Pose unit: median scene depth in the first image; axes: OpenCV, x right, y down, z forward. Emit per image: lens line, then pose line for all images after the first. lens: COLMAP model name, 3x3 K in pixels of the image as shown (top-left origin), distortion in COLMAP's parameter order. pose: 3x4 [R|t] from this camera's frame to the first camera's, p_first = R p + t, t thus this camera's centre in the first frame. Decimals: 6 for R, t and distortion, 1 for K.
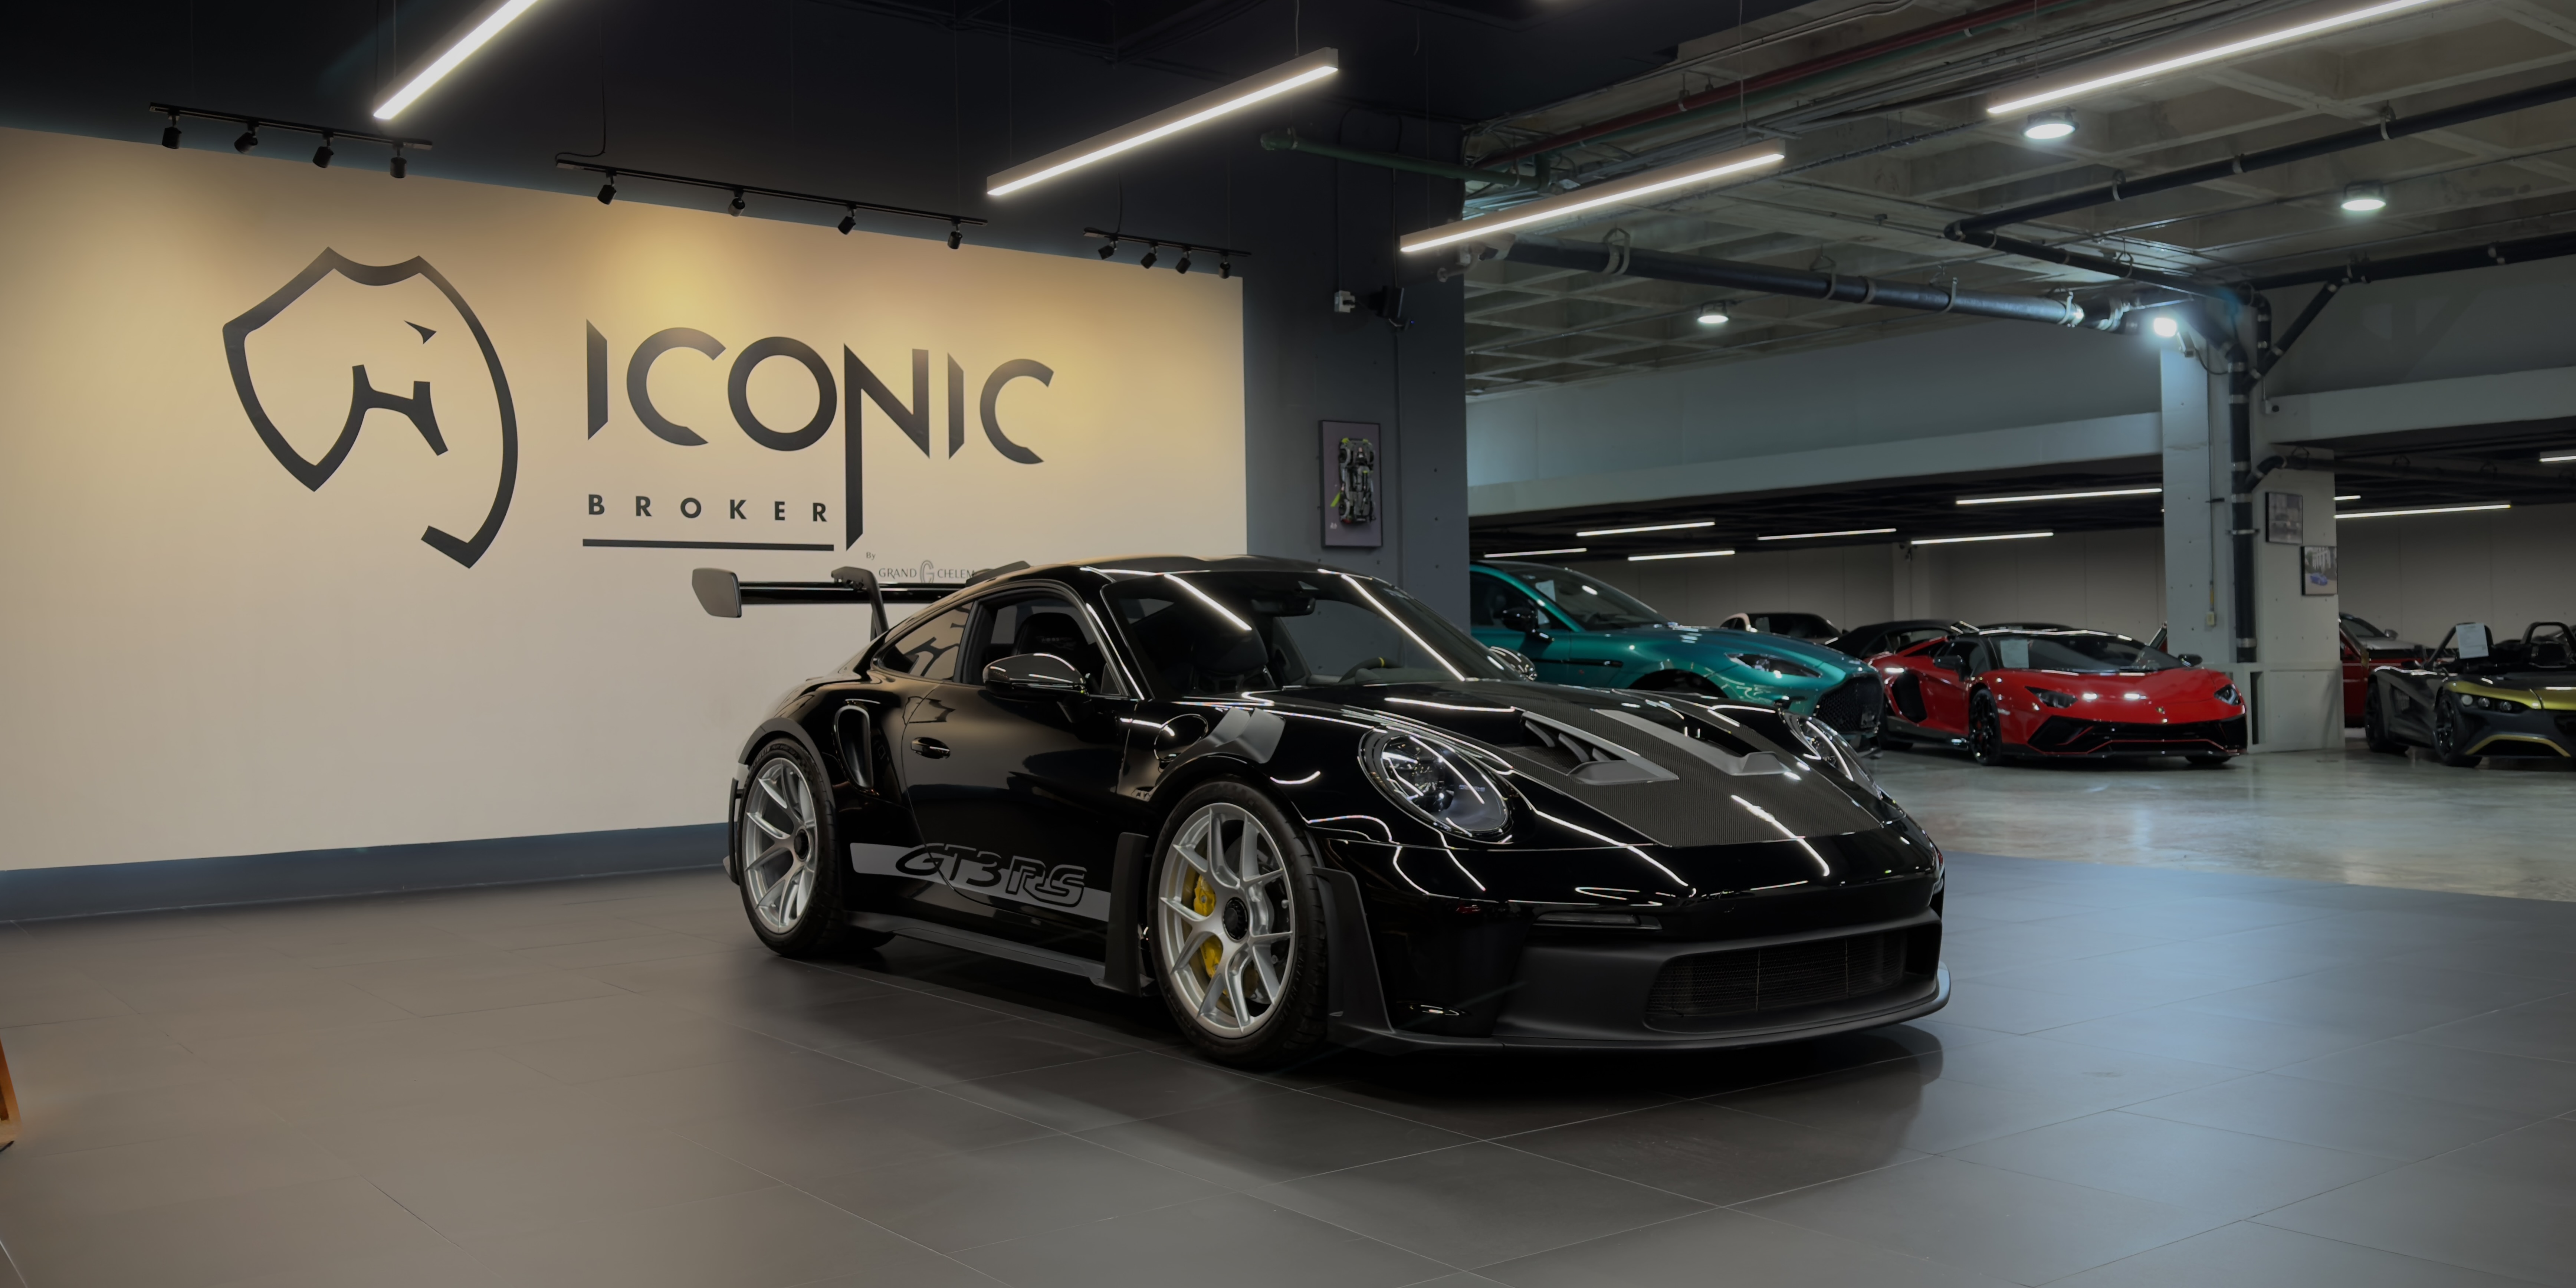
lens RADIAL K [[2082.8, 0, 1259.2], [0, 2082.8, 577.5], [0, 0, 1]] dist [0.140808, -0.233383]
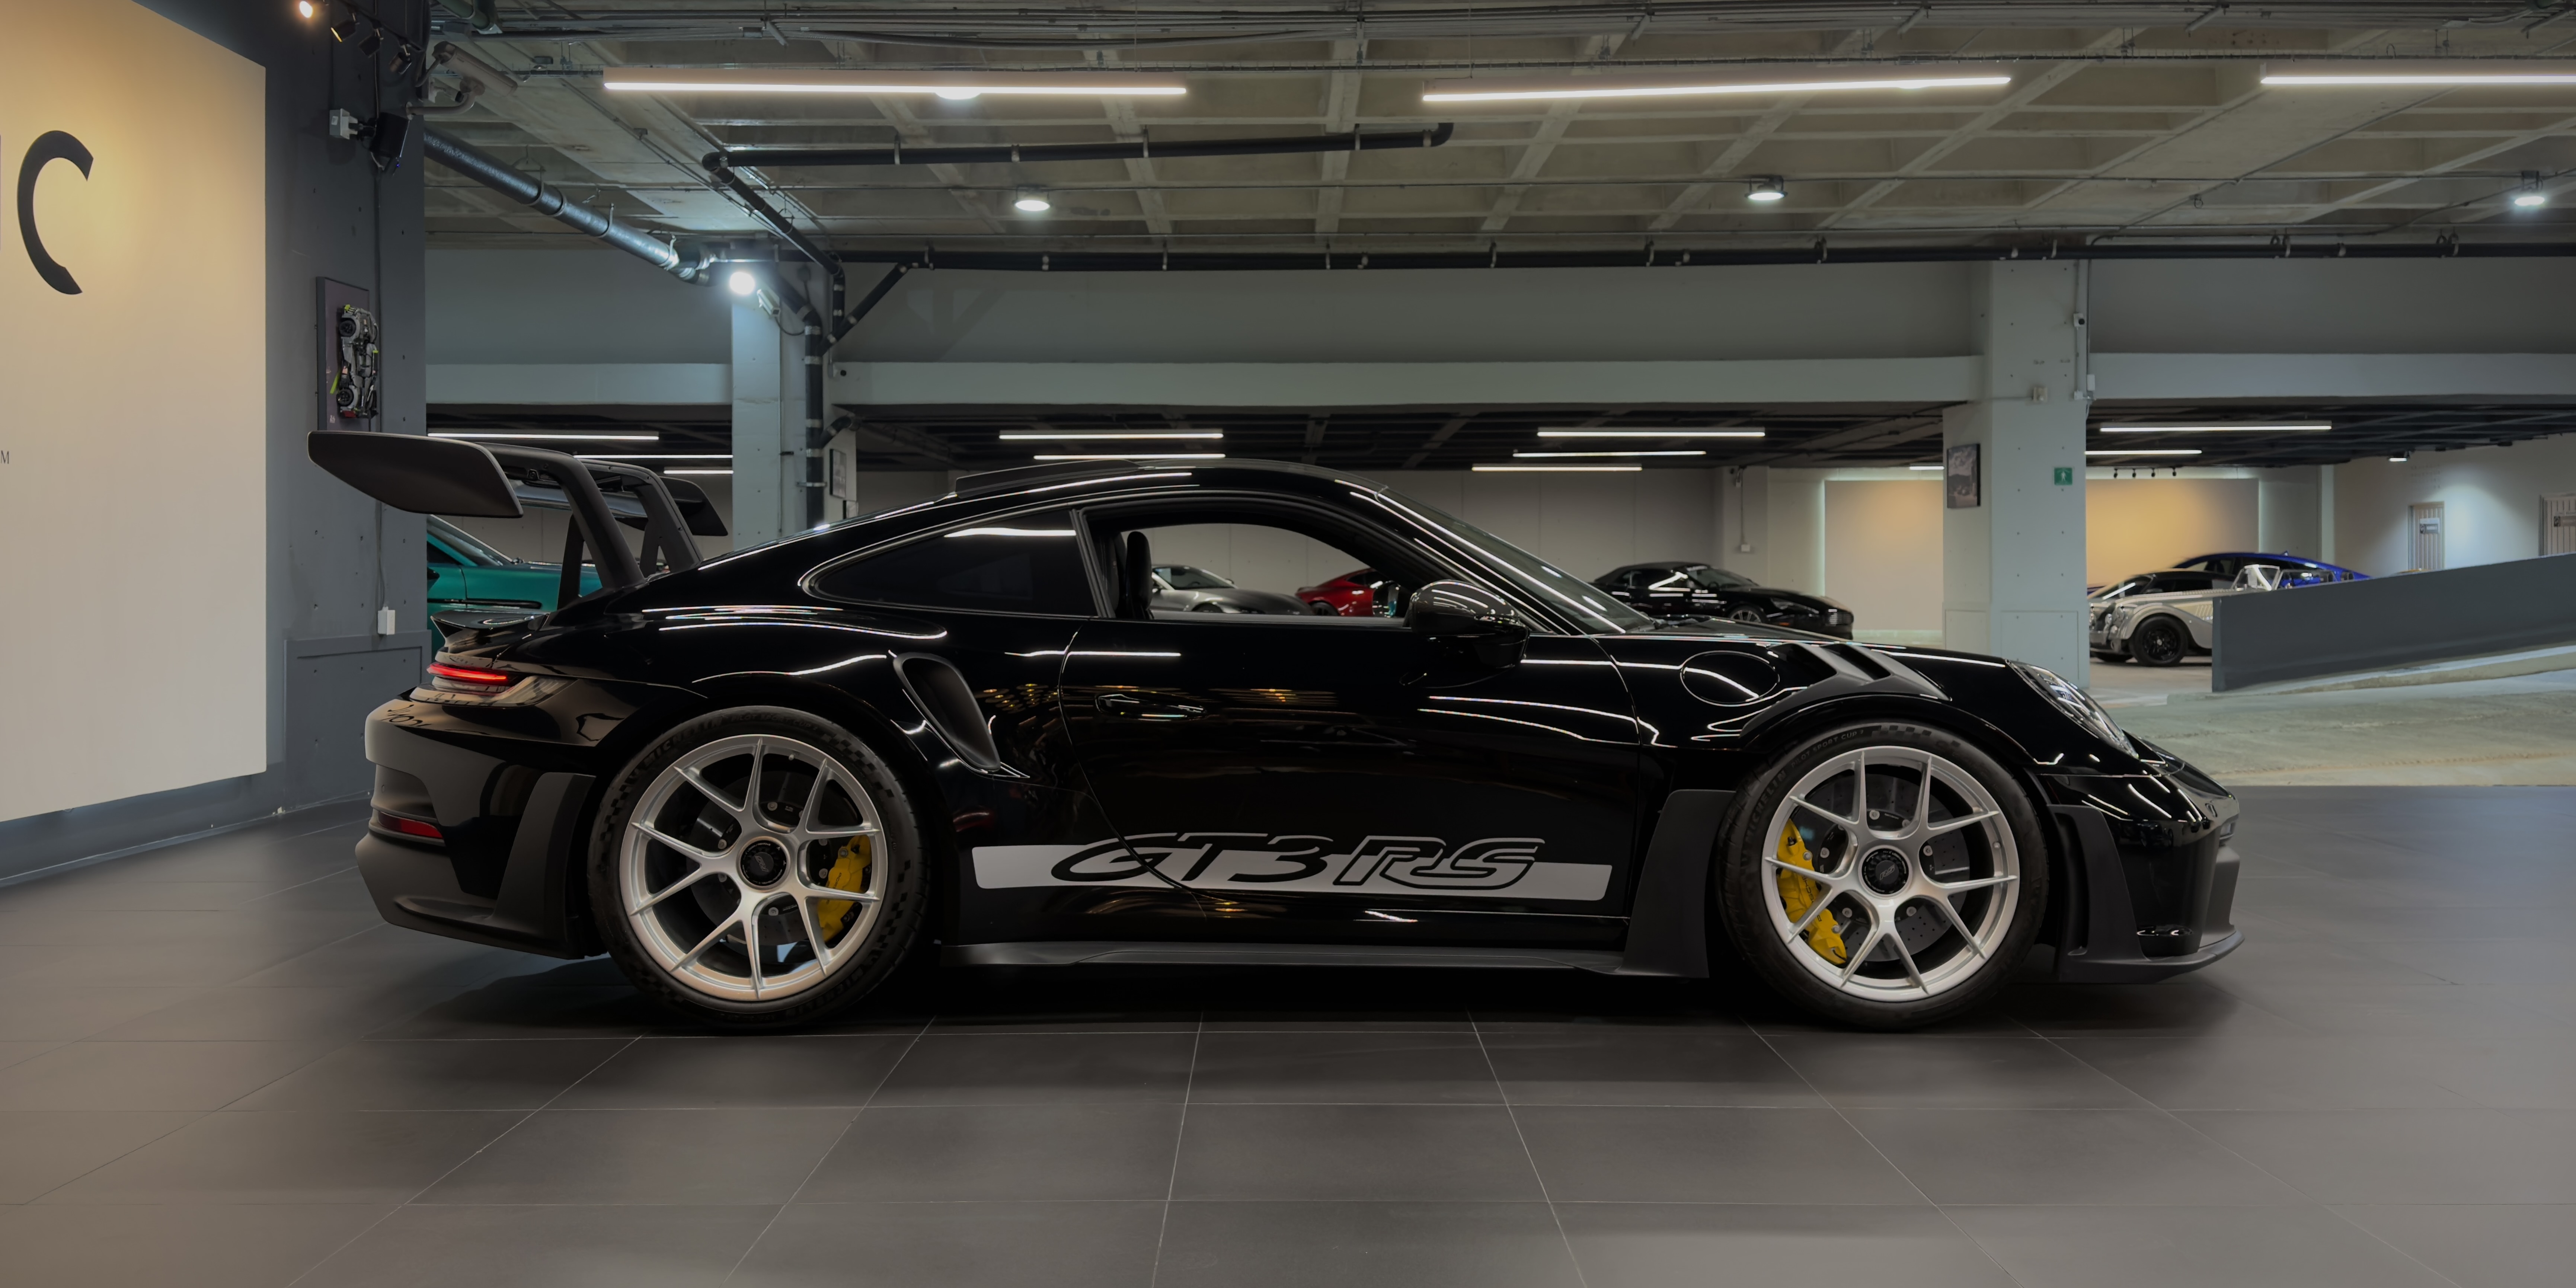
lens RADIAL K [[2082.9, 0, 1259.2], [0, 2082.9, 577.5], [0, 0, 1]] dist [0.140808, -0.233383]
pose [[0.598870, 0.014702, 0.800712, -0.258347], [-0.034790, 0.999365, 0.007671, 0.010028], [-0.800091, -0.032451, 0.599001, 0.185955]]
